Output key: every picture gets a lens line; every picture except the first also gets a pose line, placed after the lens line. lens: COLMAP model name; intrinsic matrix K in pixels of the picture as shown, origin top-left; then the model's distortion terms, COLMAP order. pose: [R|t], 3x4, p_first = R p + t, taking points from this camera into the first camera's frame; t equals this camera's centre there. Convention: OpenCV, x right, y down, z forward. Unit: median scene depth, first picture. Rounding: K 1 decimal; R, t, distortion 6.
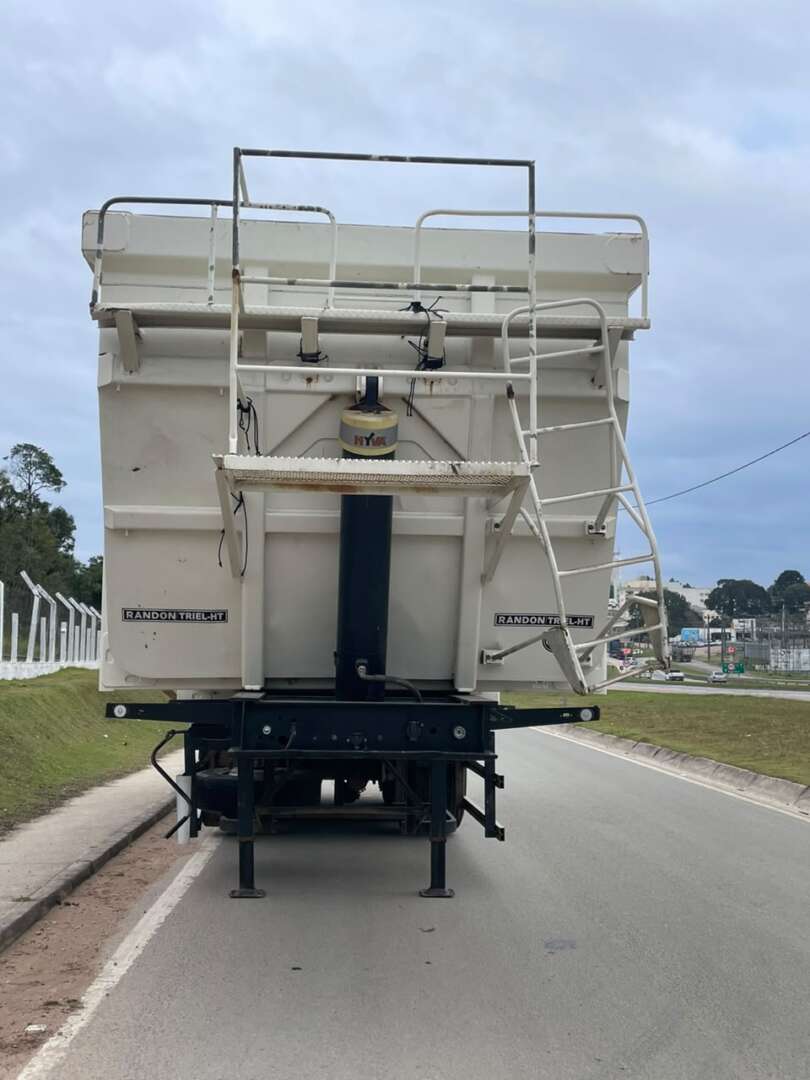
lens RADIAL K [[1165.2, 0, 411.5], [0, 1165.2, 532.4], [0, 0, 1]] dist [0.051539, 0.000000]
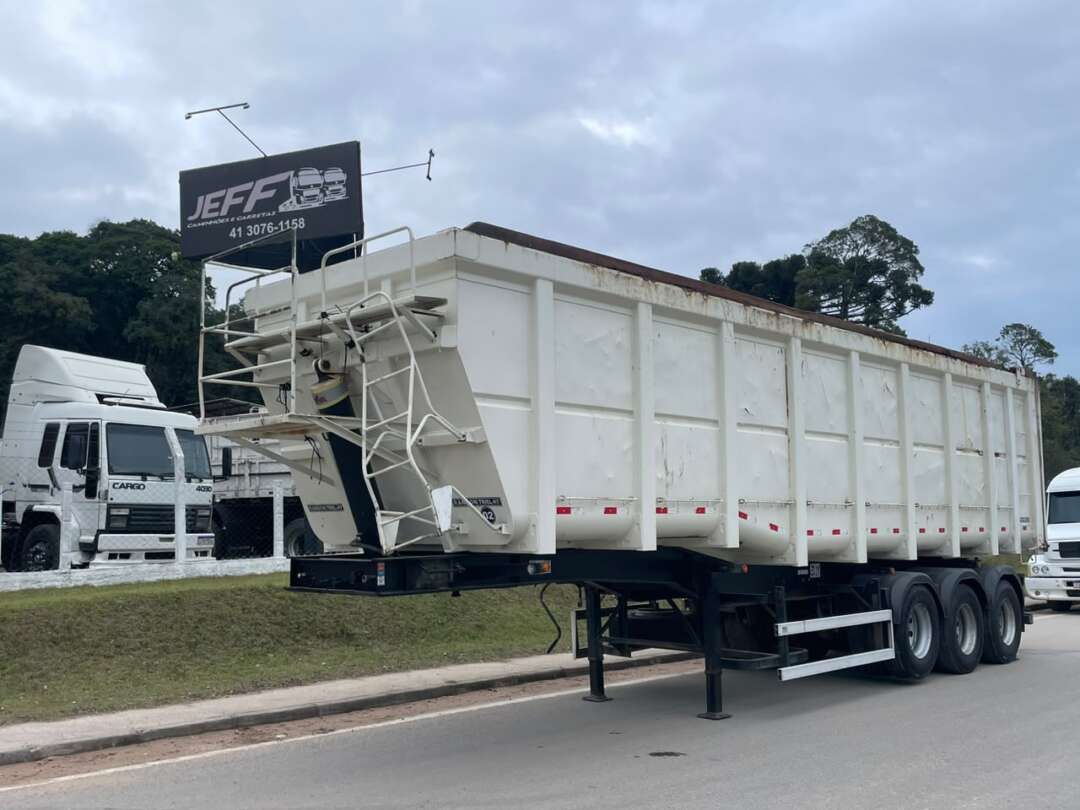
lens RADIAL K [[1045.1, 0, 530.4], [0, 1045.1, 410.4], [0, 0, 1]] dist [0.033857, 0.000000]
pose [[0.648952, -0.102325, -0.753917, 1.212424], [0.103131, 0.993600, -0.046083, 0.033028], [0.753807, -0.047847, 0.655351, 0.243504]]
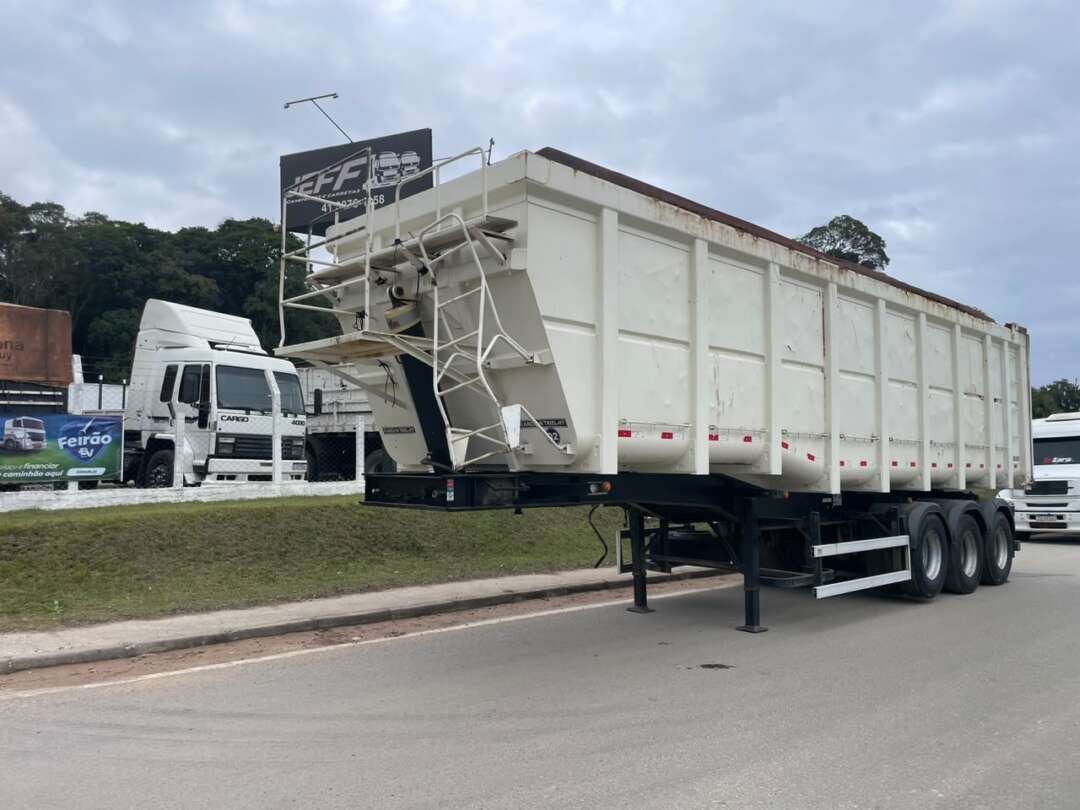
lens RADIAL K [[818.8, 0, 532.8], [0, 818.8, 398.1], [0, 0, 1]] dist [0.050028, -0.046033]
pose [[0.623318, -0.072556, -0.778595, 0.984732], [0.088457, 0.995837, -0.021985, 0.071064], [0.776949, -0.055169, 0.627141, 0.374865]]
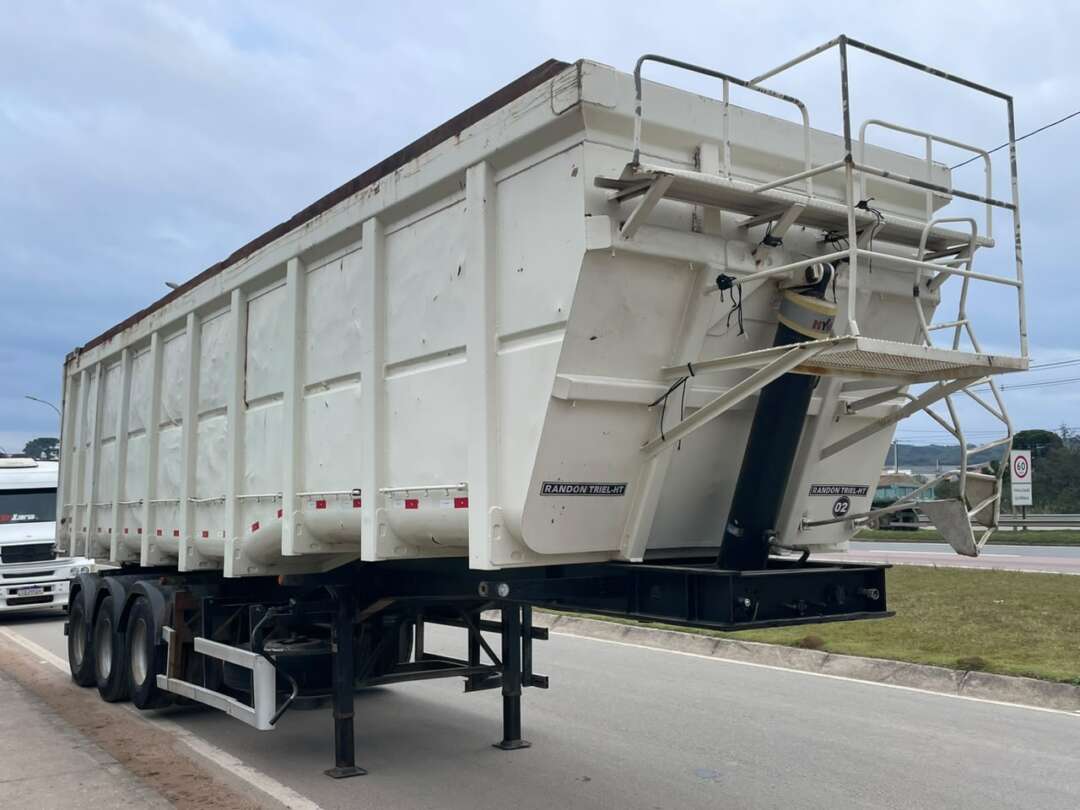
lens RADIAL K [[1045.1, 0, 540.5], [0, 1045.1, 401.8], [0, 0, 1]] dist [0.033857, 0.000000]
pose [[0.866982, 0.030281, 0.497419, -0.704237], [-0.033431, 0.999438, -0.002572, 0.002288], [-0.497218, -0.014399, 0.867506, 0.281903]]
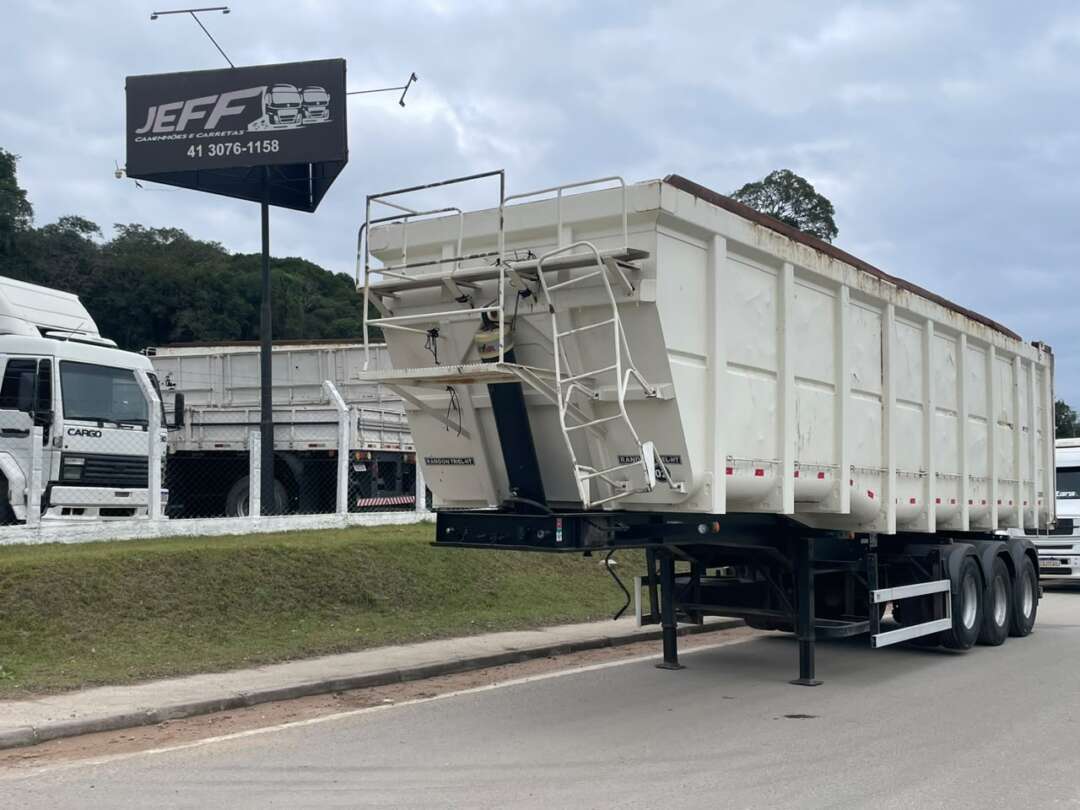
lens RADIAL K [[1165.2, 0, 541.3], [0, 1165.2, 393.8], [0, 0, 1]] dist [0.051539, 0.000000]
pose [[0.754094, -0.058627, -0.654145, 1.003720], [0.068932, 0.997572, -0.009942, 0.002751], [0.653139, -0.037594, 0.756304, -0.141540]]
